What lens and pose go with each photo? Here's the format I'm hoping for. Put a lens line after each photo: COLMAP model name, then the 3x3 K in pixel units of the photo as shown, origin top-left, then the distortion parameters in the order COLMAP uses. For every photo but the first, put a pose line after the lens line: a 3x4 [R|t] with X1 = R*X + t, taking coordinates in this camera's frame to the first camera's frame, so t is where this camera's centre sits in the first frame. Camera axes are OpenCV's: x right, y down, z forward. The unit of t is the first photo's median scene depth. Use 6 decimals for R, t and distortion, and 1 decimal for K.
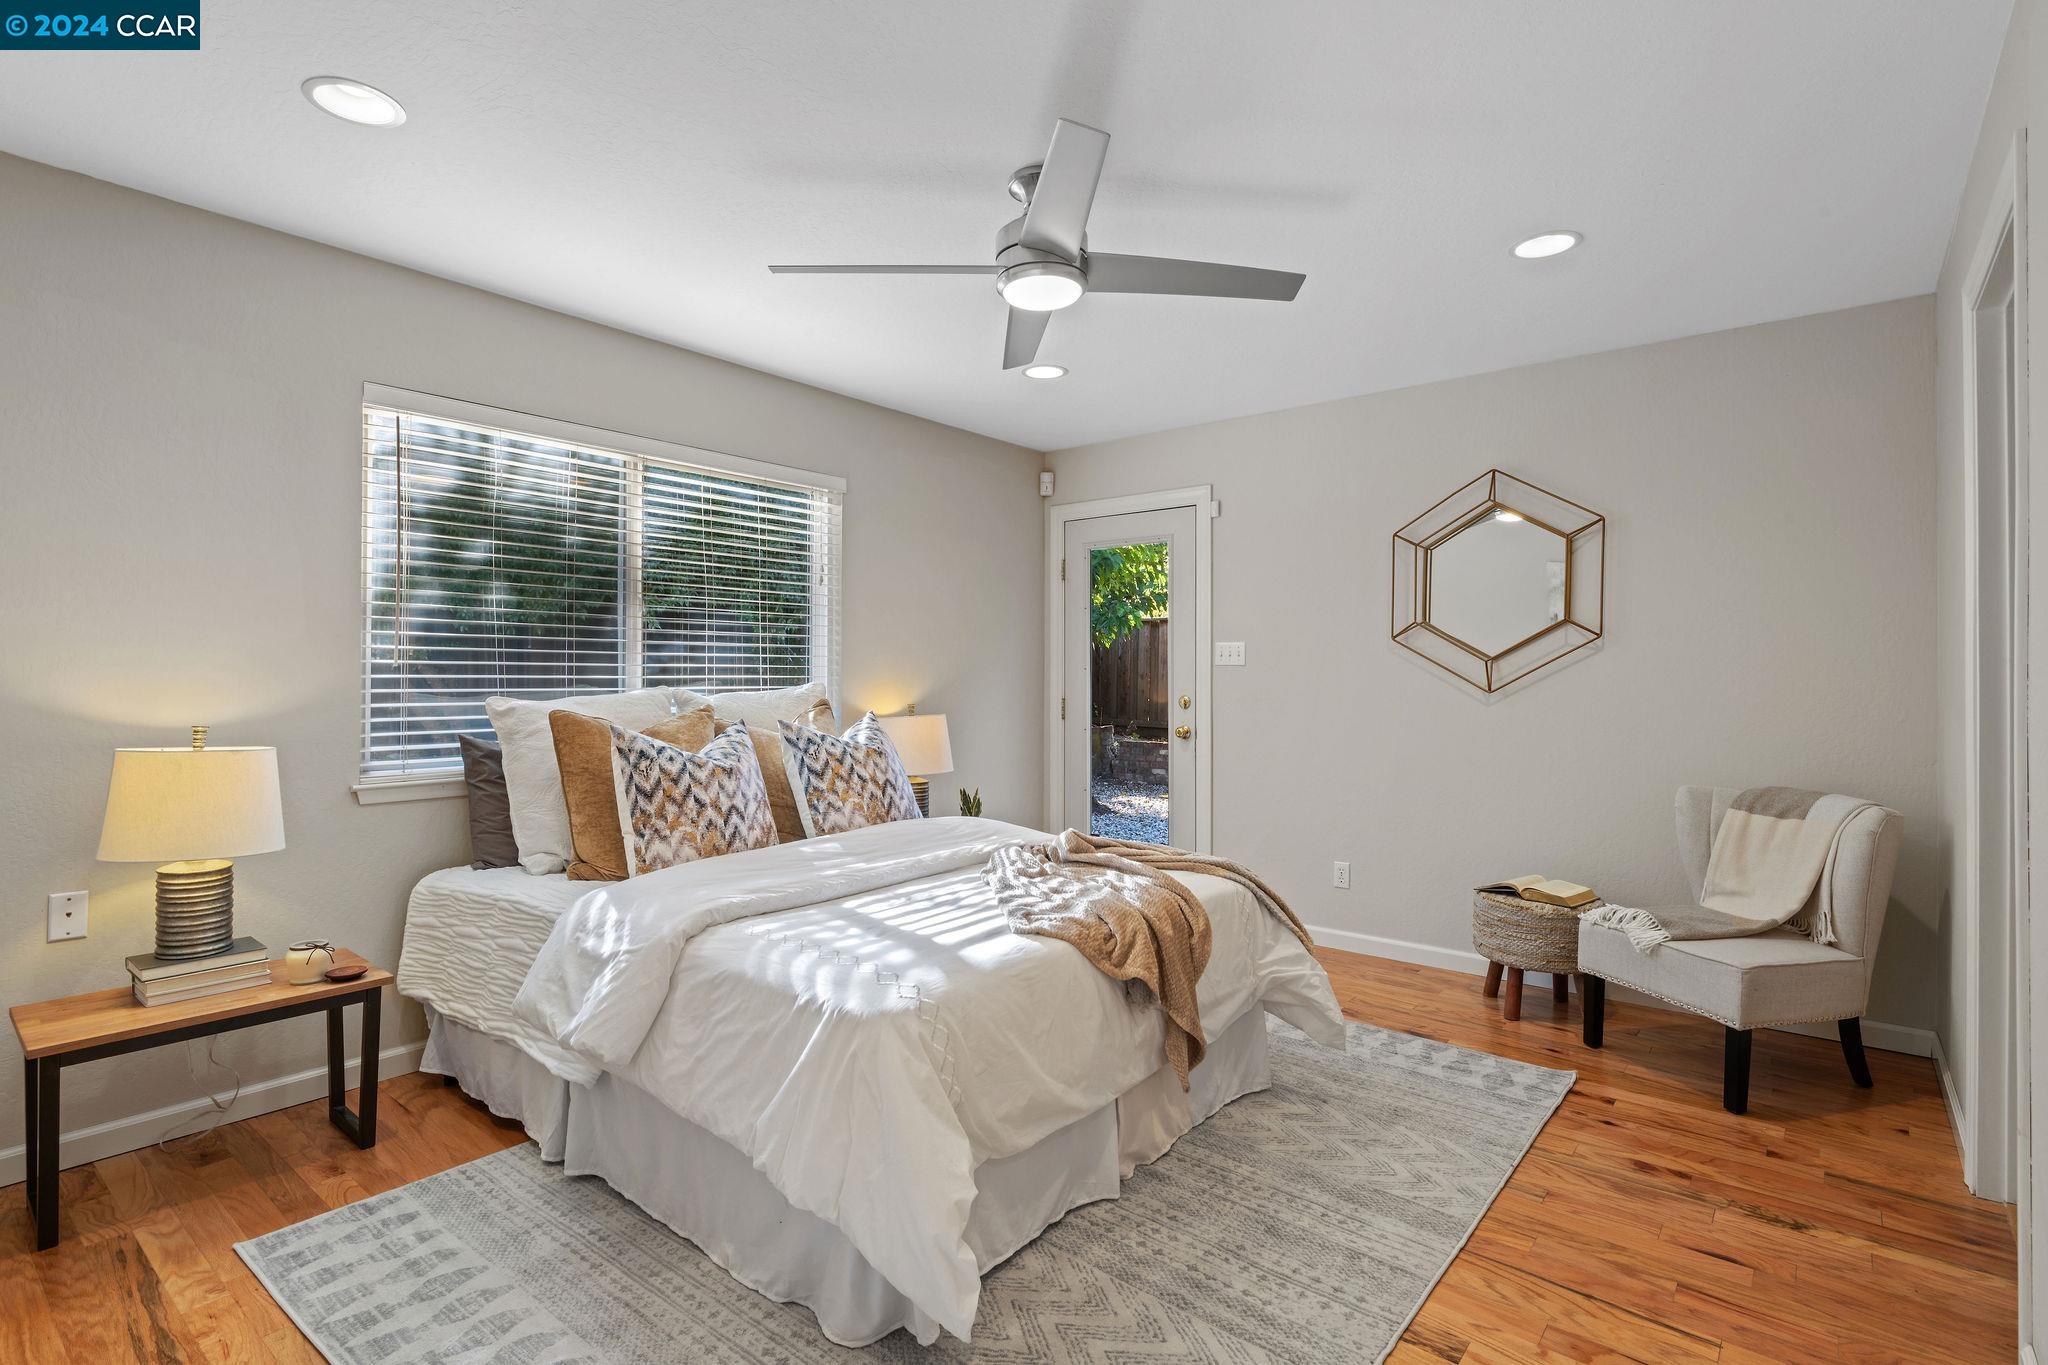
lens RADIAL K [[965.1, 0, 1011.6], [0, 965.1, 681.5], [0, 0, 1]] dist [0.002142, -0.001191]
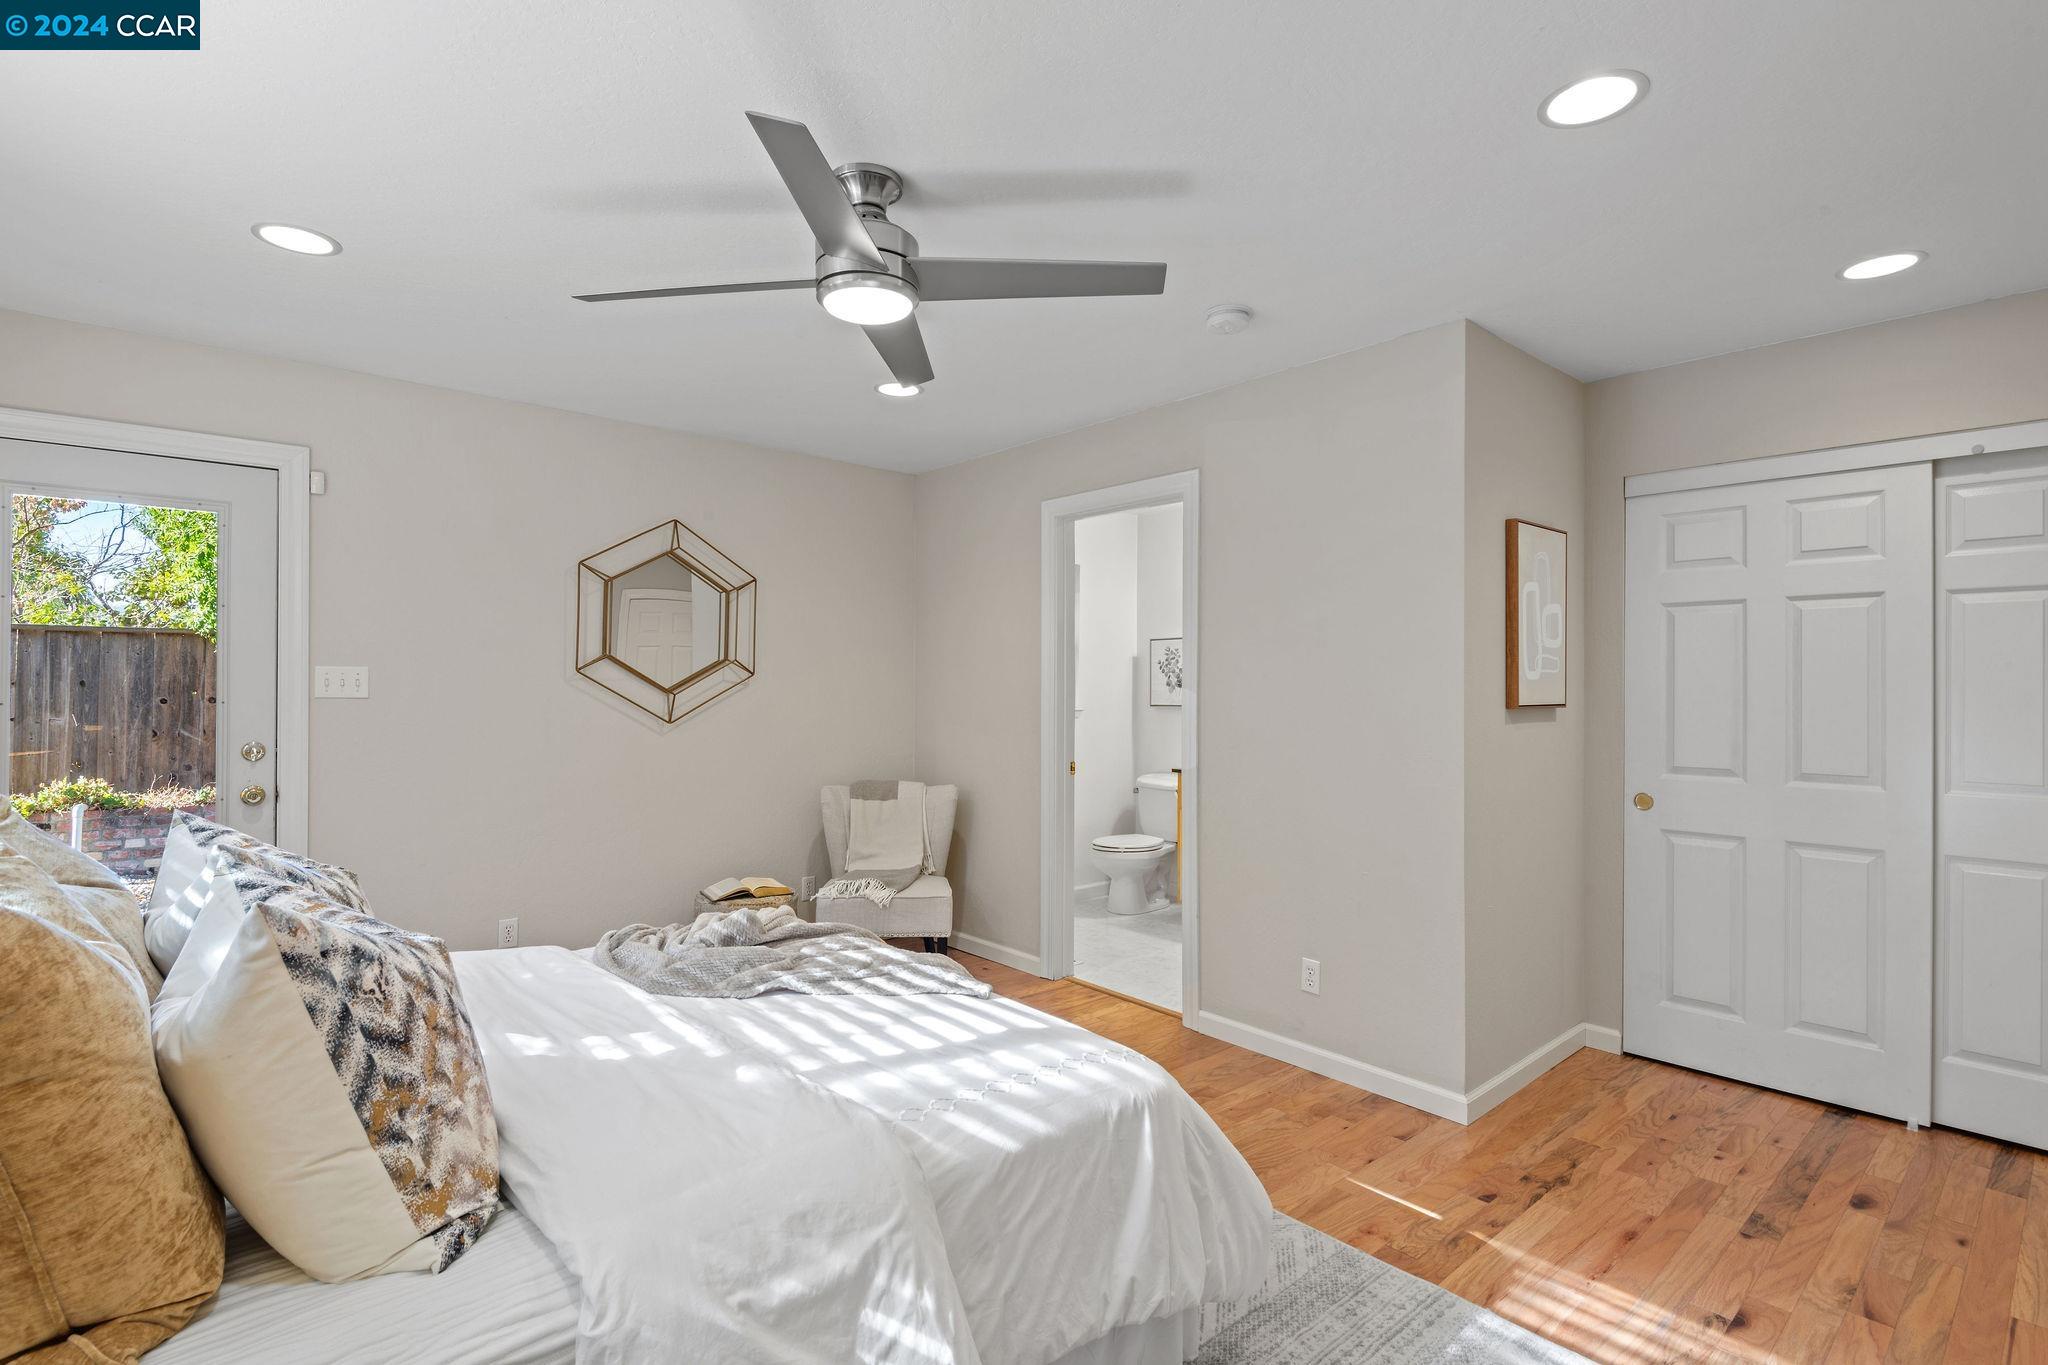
lens RADIAL K [[965.1, 0, 1011.1], [0, 965.1, 679.9], [0, 0, 1]] dist [0.002142, -0.001191]
pose [[0.170044, 0.004850, 0.985425, -0.523348], [0.004547, 0.999973, -0.005706, -0.029183], [-0.985426, 0.005451, 0.170017, 0.445579]]
